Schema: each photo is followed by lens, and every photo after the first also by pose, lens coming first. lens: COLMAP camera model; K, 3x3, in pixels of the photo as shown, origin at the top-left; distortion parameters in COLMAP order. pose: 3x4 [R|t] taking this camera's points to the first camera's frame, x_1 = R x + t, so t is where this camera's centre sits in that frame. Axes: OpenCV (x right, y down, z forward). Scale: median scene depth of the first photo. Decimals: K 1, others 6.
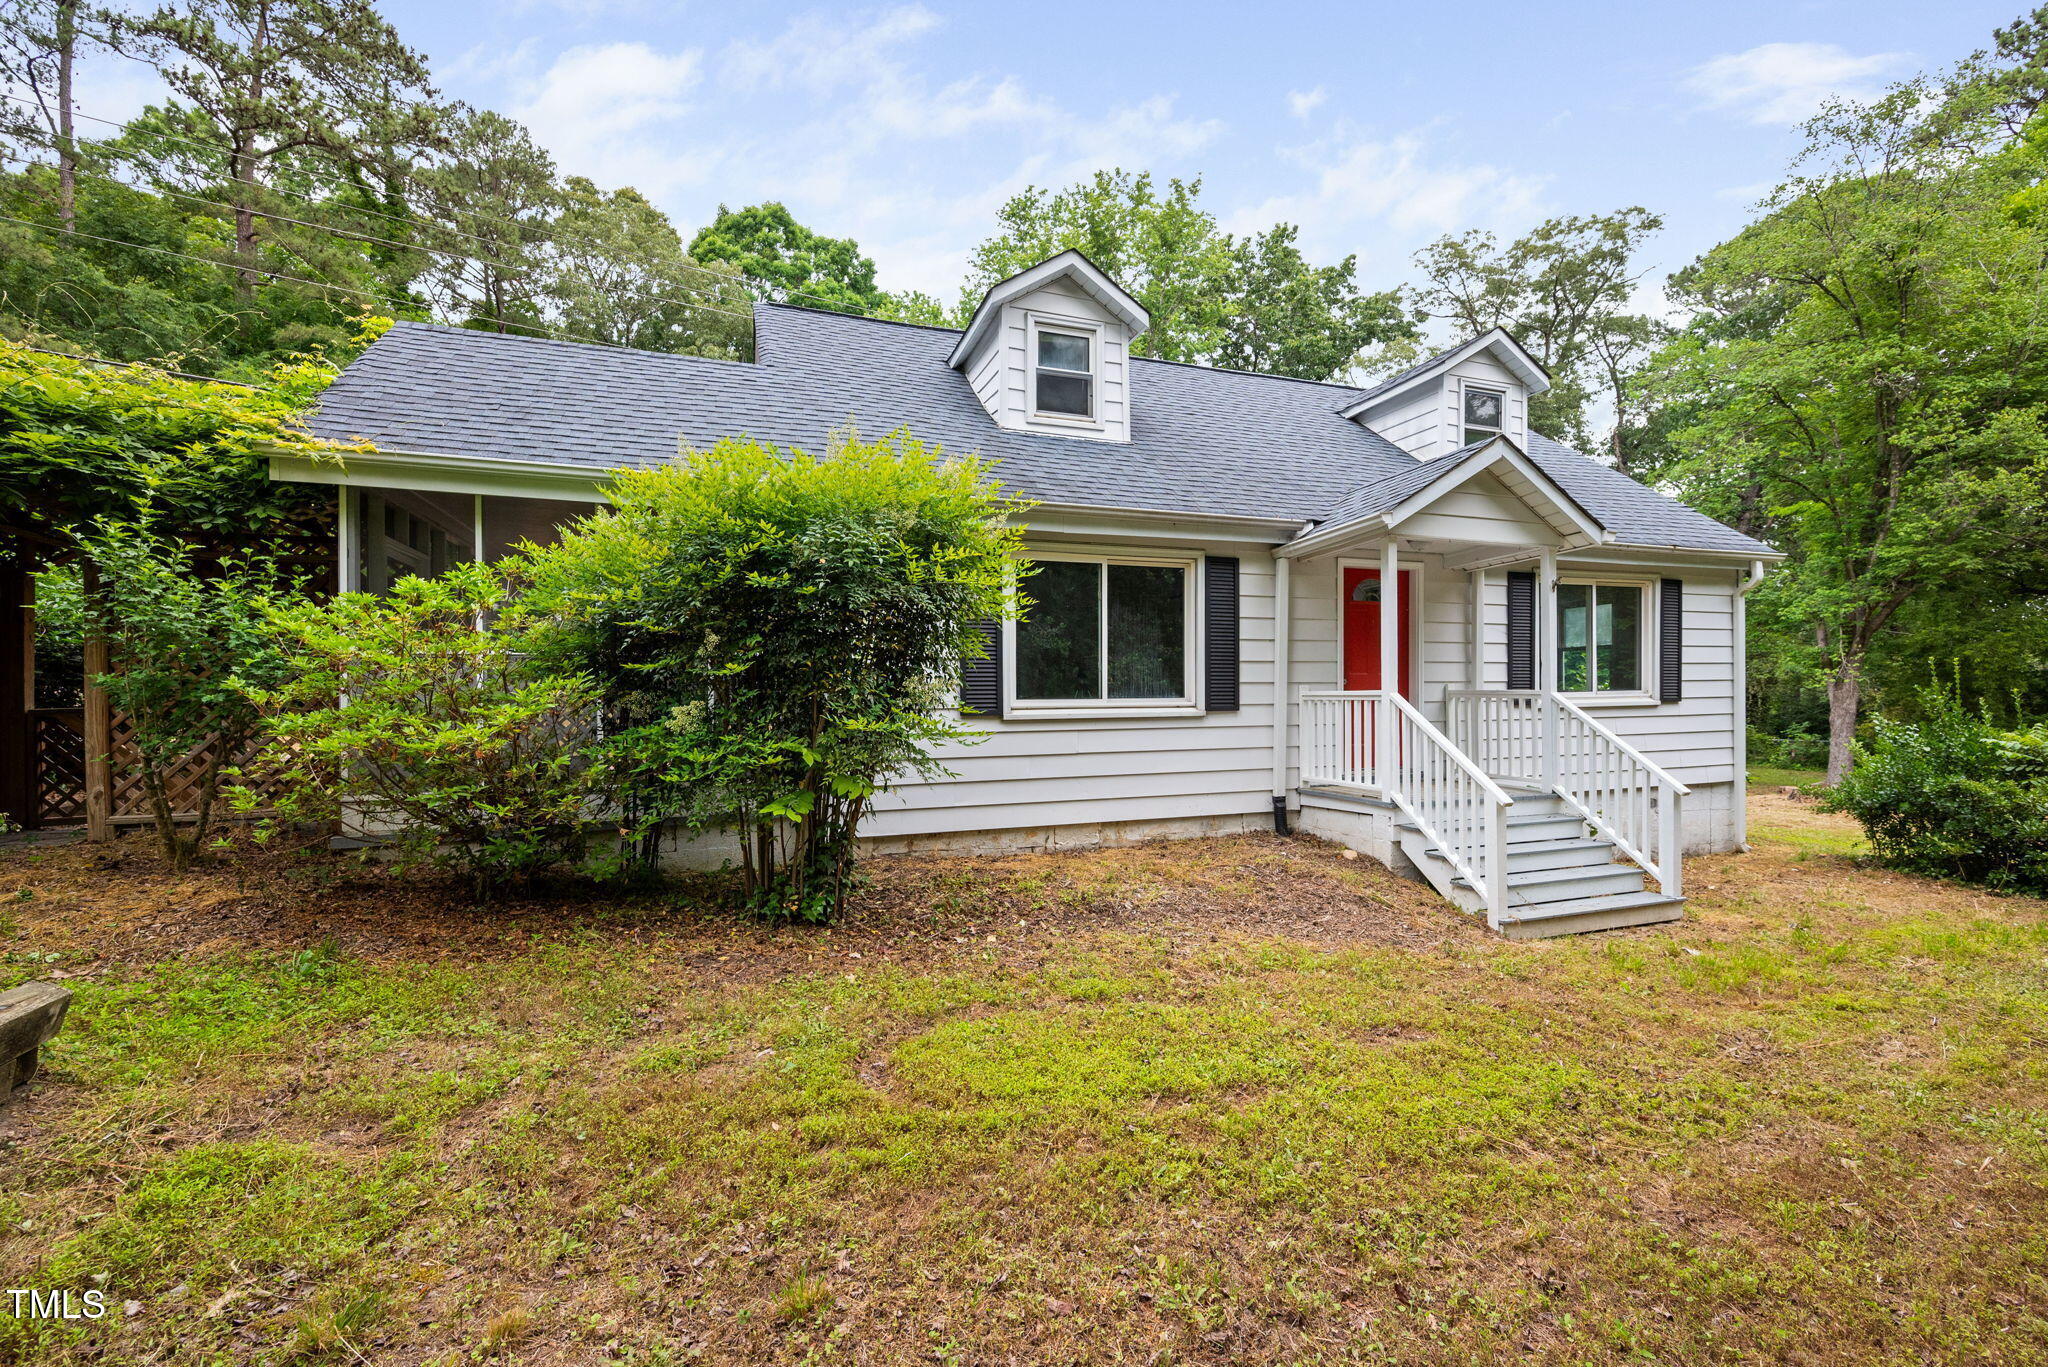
lens RADIAL K [[841.7, 0, 1105.0], [0, 841.7, 705.7], [0, 0, 1]] dist [-0.006655, -0.000083]
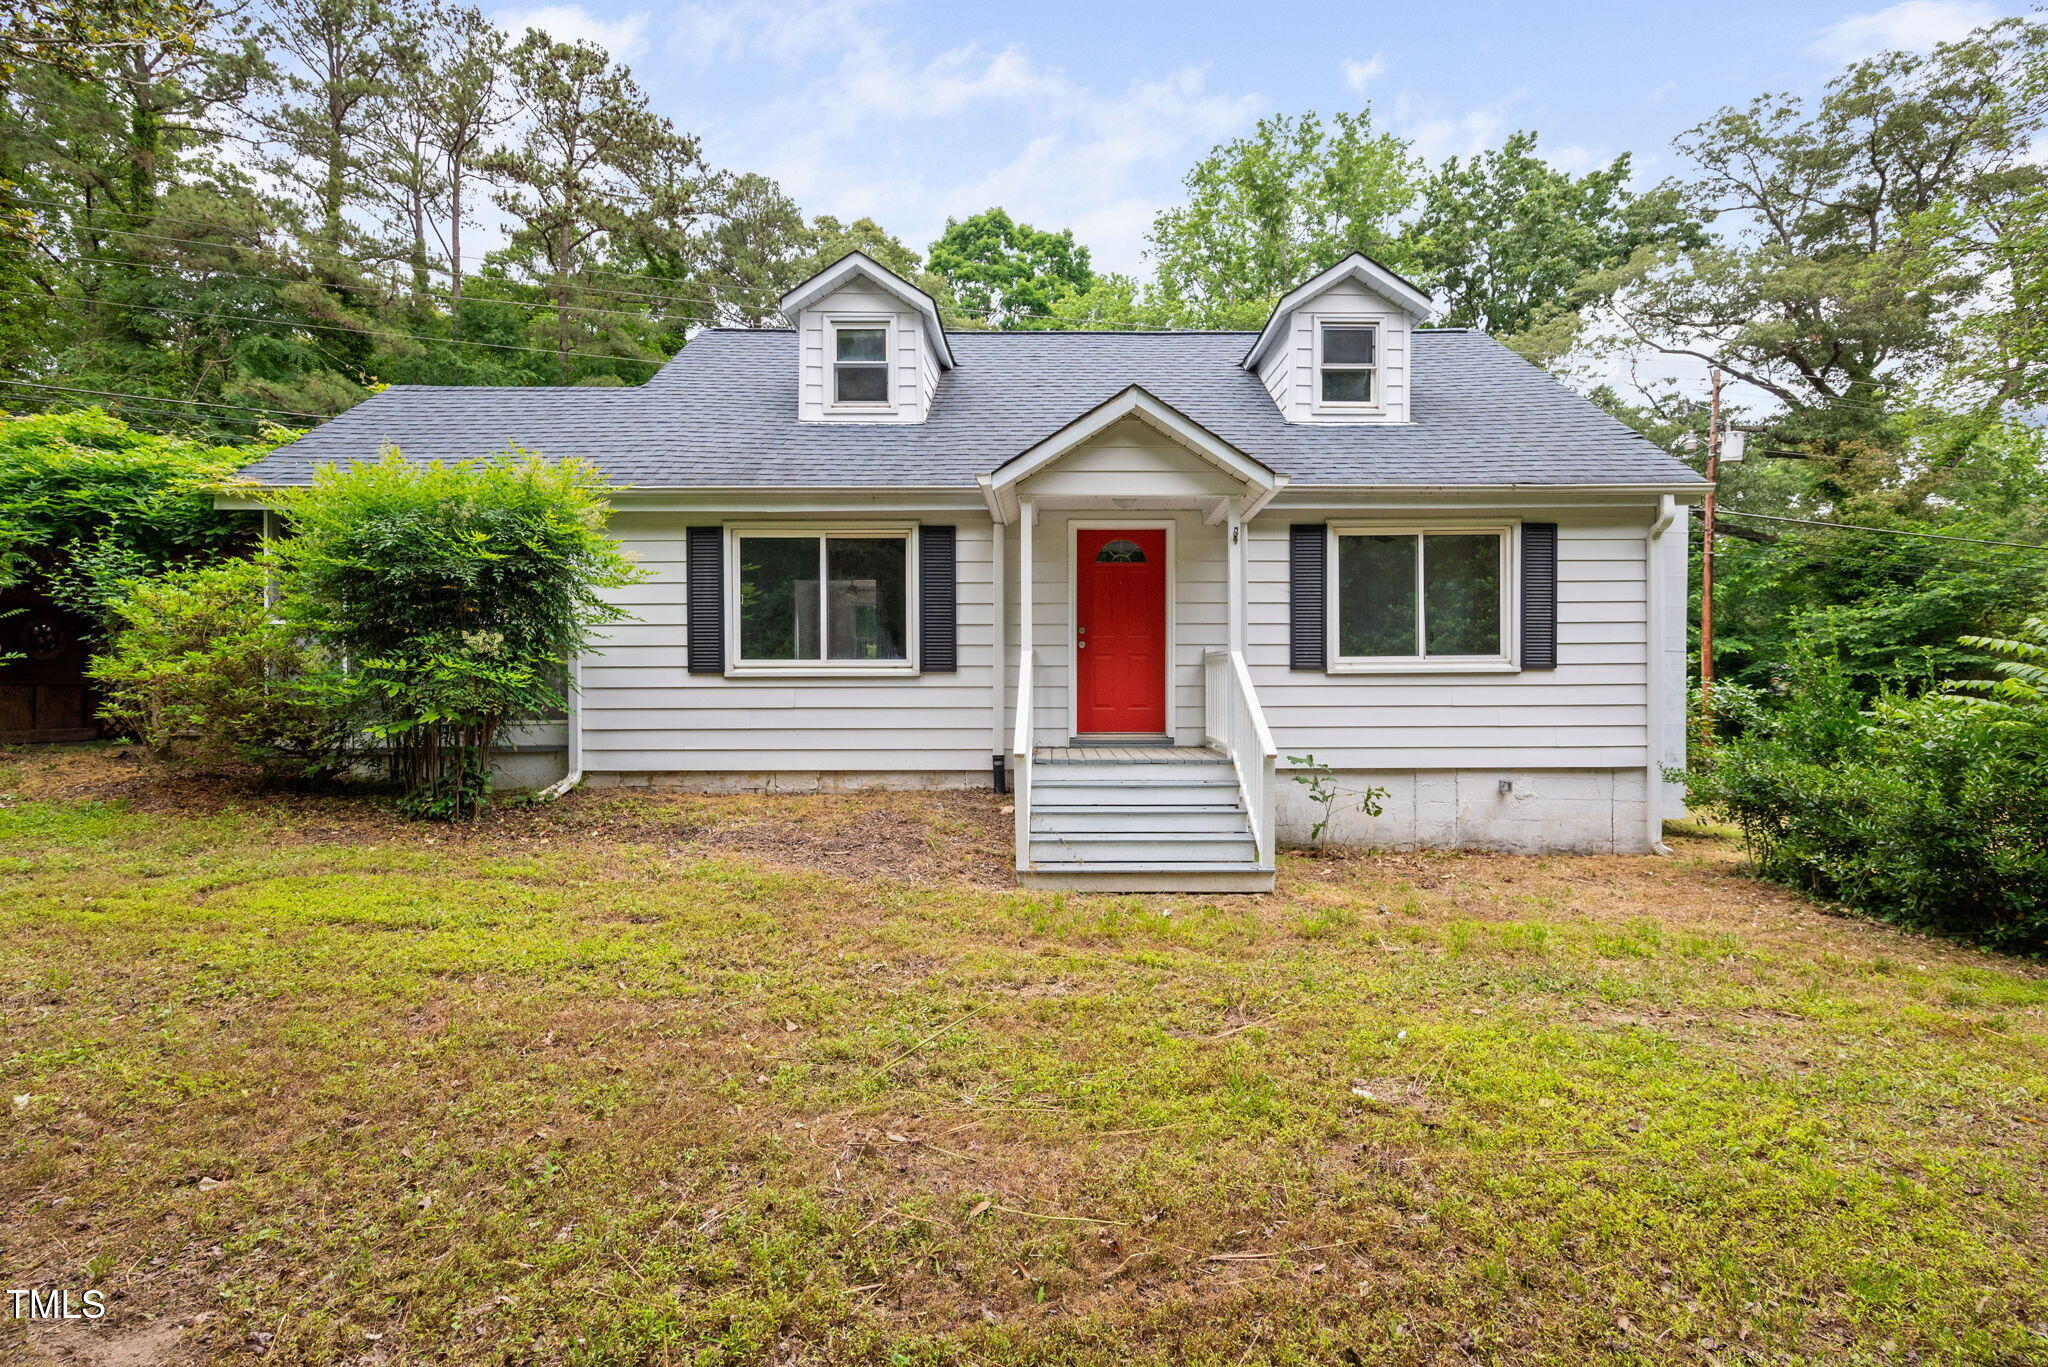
lens RADIAL K [[883.3, 0, 1082.6], [0, 883.3, 704.4], [0, 0, 1]] dist [-0.008842, 0.000273]
pose [[0.942367, 0.013526, -0.334308, 0.513233], [-0.010592, 0.999888, 0.010597, 0.025319], [0.334413, -0.006446, 0.942404, 0.012105]]
